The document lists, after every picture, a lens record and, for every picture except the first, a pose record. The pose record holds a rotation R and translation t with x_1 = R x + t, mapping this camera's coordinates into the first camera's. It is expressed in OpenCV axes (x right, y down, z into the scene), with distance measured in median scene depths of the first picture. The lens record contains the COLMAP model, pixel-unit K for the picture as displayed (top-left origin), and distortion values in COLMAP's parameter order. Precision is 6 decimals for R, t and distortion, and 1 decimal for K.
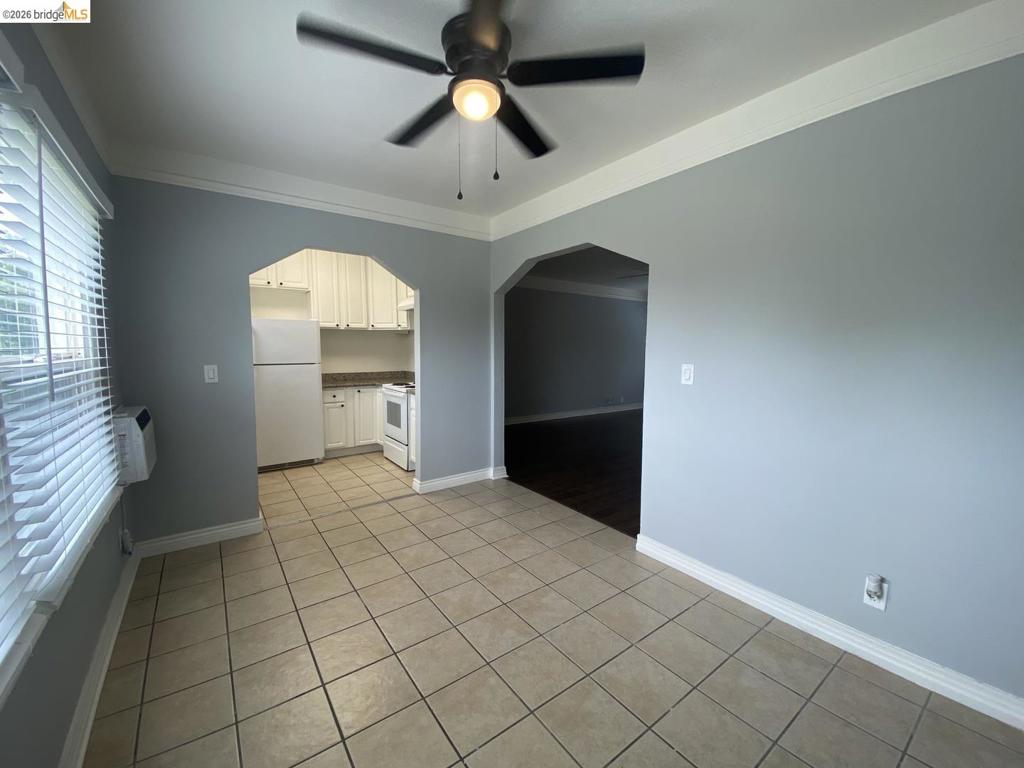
lens RADIAL K [[415.9, 0, 512.6], [0, 415.9, 381.5], [0, 0, 1]] dist [0.020129, -0.000017]
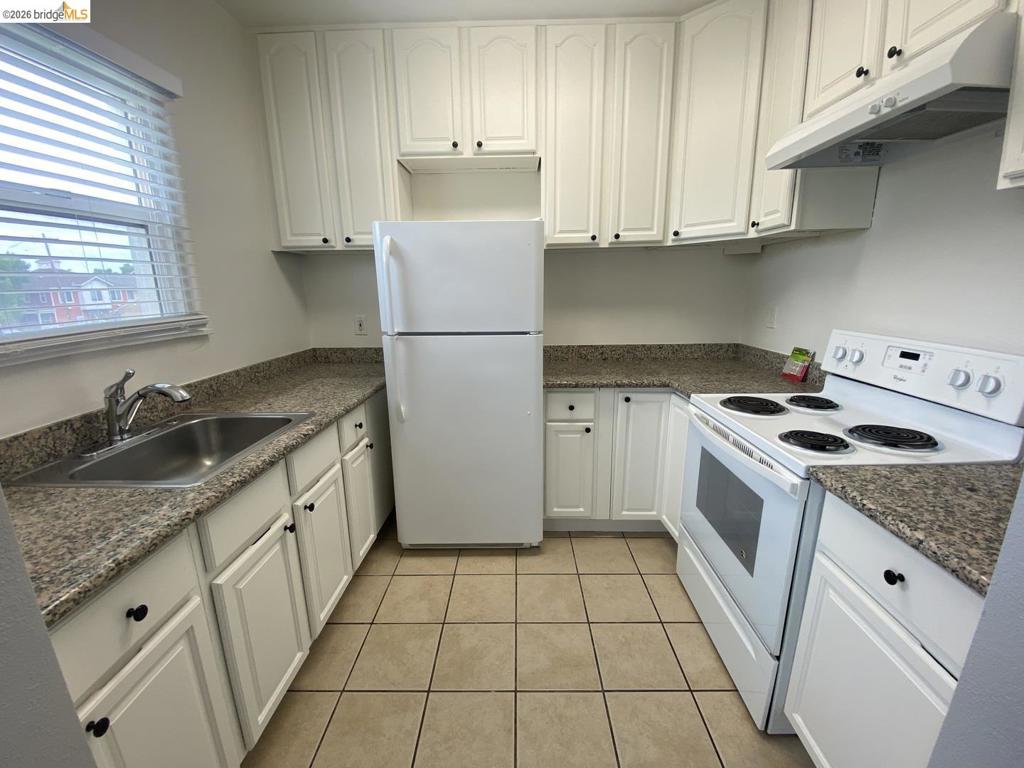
lens RADIAL K [[415.9, 0, 511.7], [0, 415.9, 384.1], [0, 0, 1]] dist [0.020129, -0.000017]
pose [[0.796479, 0.124919, -0.591623, -0.220821], [-0.035722, 0.986439, 0.160191, -0.053306], [0.603611, -0.106454, 0.790140, 0.613778]]
